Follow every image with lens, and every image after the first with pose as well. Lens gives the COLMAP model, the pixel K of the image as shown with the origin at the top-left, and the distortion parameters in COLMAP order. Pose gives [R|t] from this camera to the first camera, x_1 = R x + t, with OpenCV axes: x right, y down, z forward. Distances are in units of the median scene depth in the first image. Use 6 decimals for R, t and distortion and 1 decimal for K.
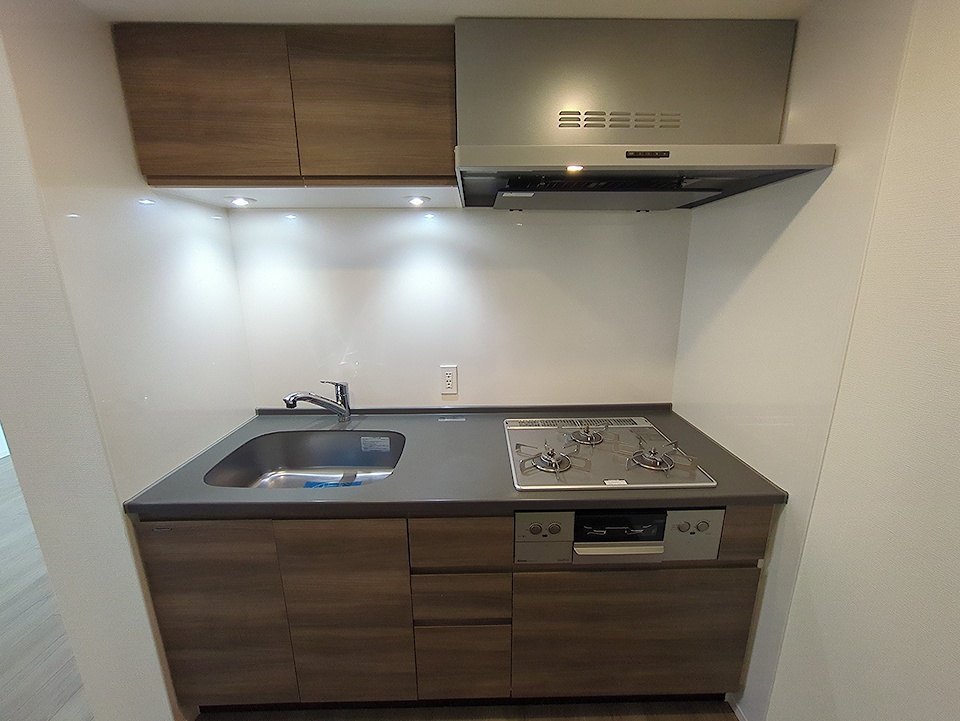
lens RADIAL K [[377.9, 0, 480.8], [0, 377.9, 356.5], [0, 0, 1]] dist [0.002613, 0.000379]
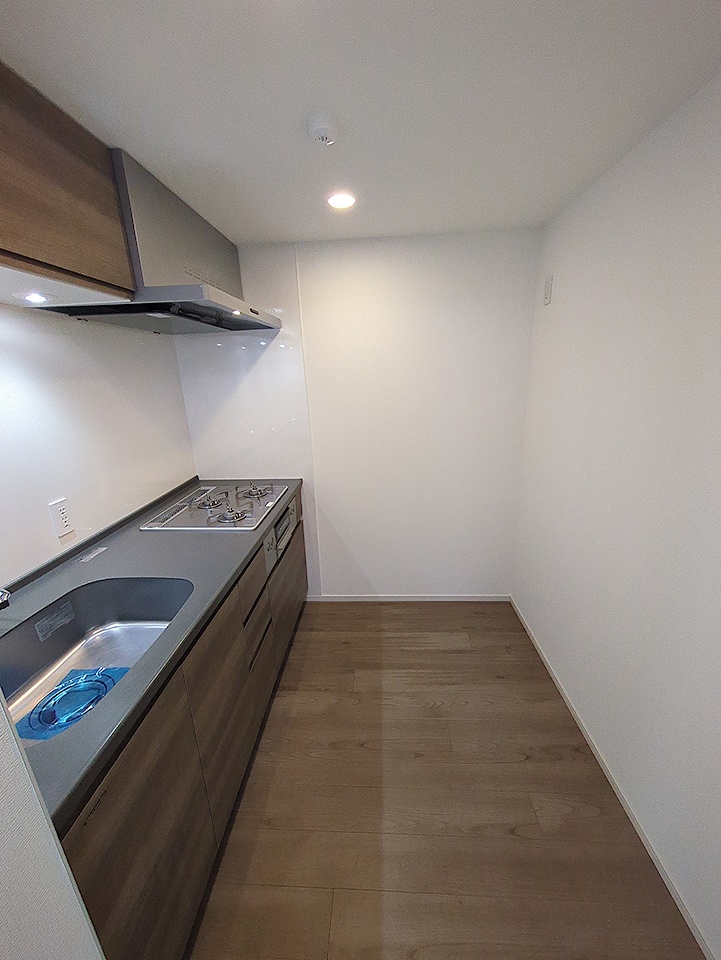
lens RADIAL K [[377.9, 0, 360.4], [0, 377.9, 483.1], [0, 0, 1]] dist [0.002613, 0.000379]
pose [[0.070709, -0.285651, 0.955722, -1.122096], [0.250706, 0.932454, 0.260148, -0.083320], [-0.965478, 0.221210, 0.137547, 0.328553]]
